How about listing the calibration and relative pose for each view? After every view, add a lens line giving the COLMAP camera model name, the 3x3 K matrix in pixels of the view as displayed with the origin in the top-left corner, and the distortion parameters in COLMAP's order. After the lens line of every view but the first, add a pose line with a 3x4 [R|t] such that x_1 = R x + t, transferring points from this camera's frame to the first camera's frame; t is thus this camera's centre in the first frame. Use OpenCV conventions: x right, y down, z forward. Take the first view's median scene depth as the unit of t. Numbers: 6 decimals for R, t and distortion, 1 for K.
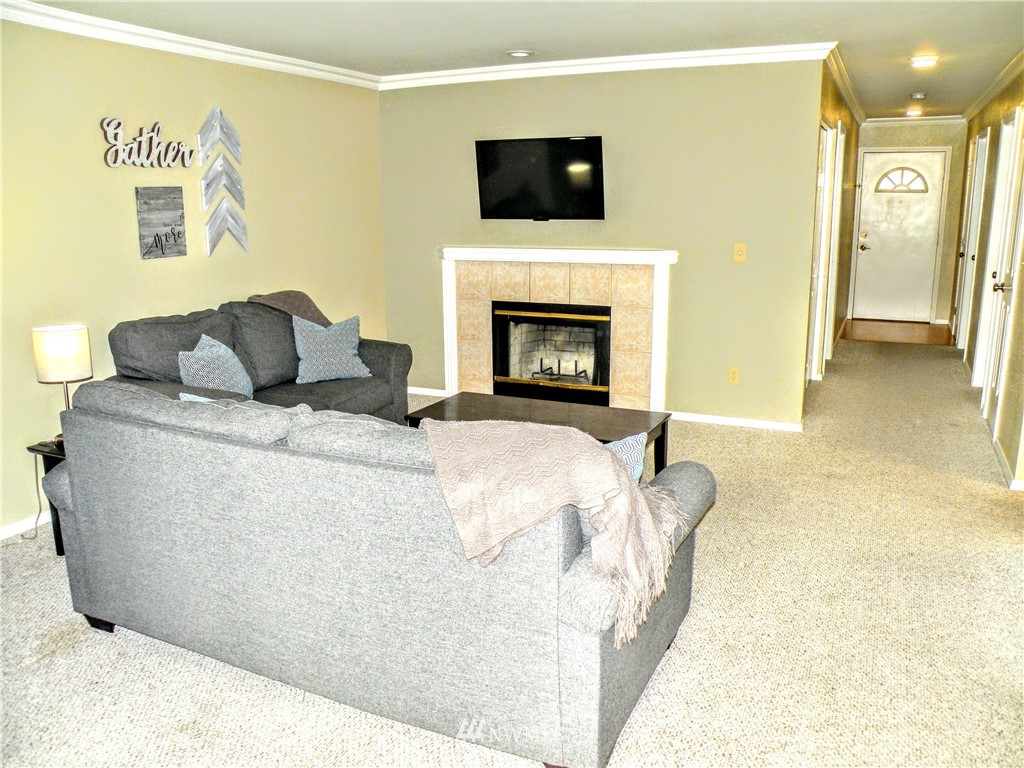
lens RADIAL K [[817.5, 0, 532.8], [0, 817.5, 391.4], [0, 0, 1]] dist [-0.160560, 0.146415]
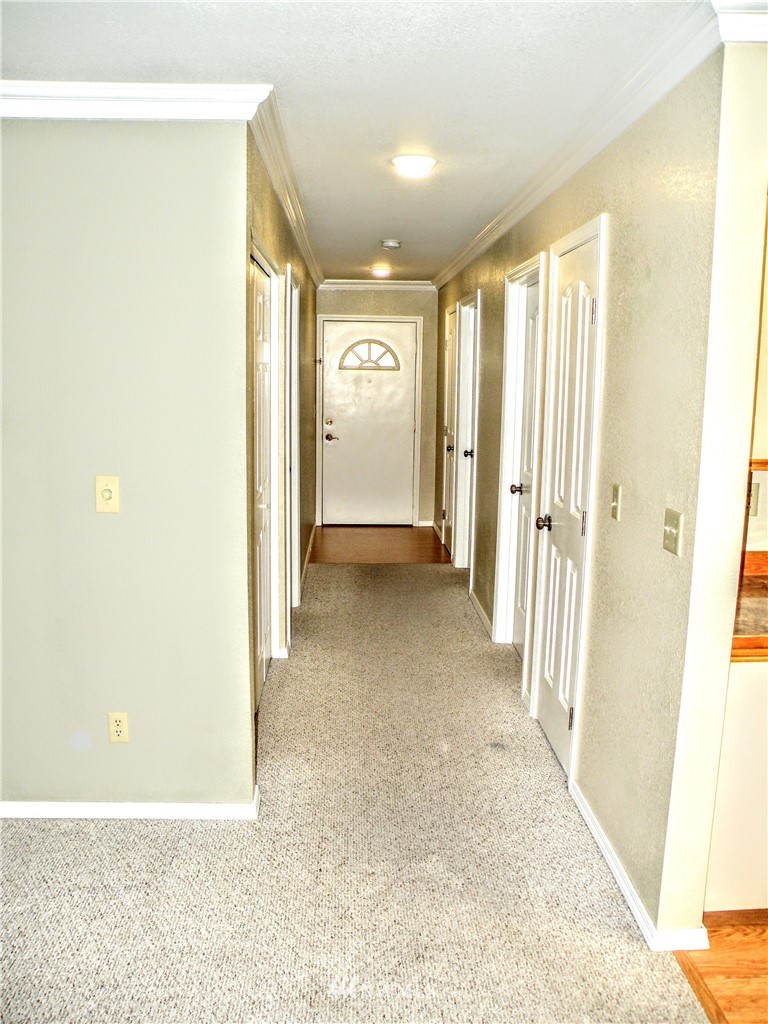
lens RADIAL K [[752.3, 0, 384.0], [0, 752.3, 512.0], [0, 0, 1]] dist [-0.161821, 0.148583]
pose [[0.892430, -0.059078, 0.447302, 0.126278], [0.080741, 0.996298, -0.029502, -0.082592], [-0.443904, 0.062444, 0.893896, 0.316134]]
